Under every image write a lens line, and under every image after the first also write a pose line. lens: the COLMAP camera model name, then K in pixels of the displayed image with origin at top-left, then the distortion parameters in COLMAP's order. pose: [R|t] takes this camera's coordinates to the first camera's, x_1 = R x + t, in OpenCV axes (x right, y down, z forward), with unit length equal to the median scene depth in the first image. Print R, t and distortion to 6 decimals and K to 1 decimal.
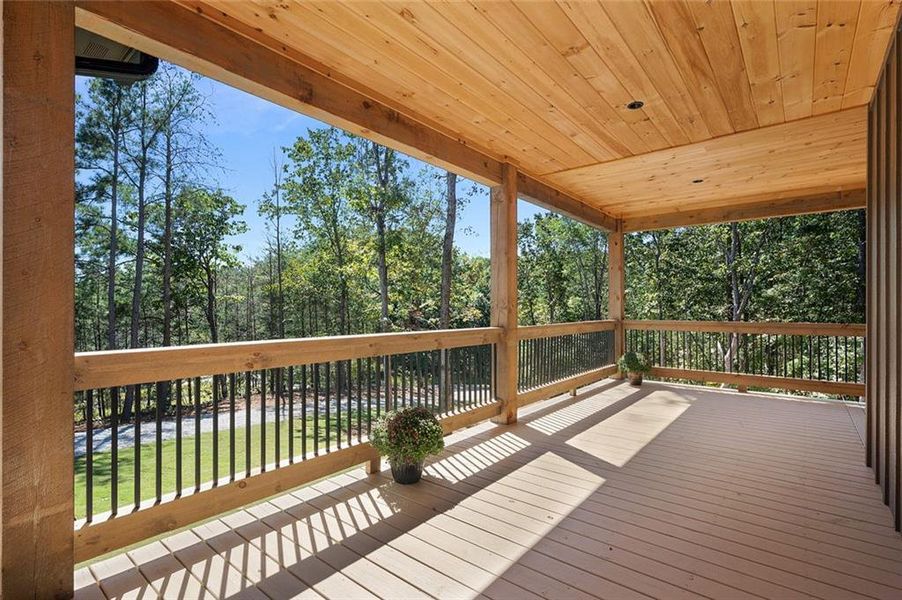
lens RADIAL K [[429.4, 0, 452.7], [0, 429.4, 302.9], [0, 0, 1]] dist [-0.005520, 0.000182]
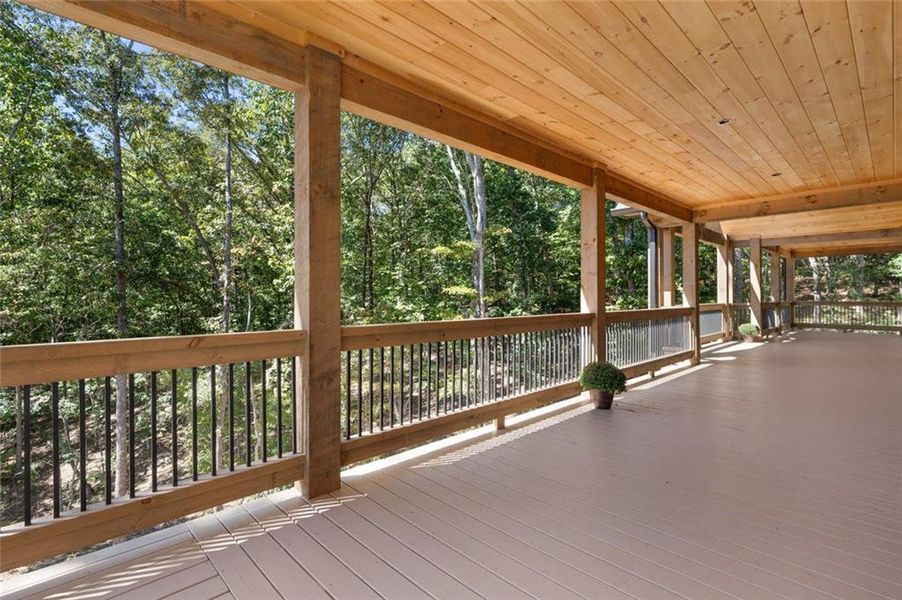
lens RADIAL K [[429.4, 0, 451.1], [0, 429.4, 295.8], [0, 0, 1]] dist [-0.005520, 0.000182]
pose [[0.117917, -0.006339, 0.993003, 0.114972], [-0.004889, 0.999964, 0.006964, -0.000096], [-0.993011, -0.005676, 0.117882, 0.149335]]
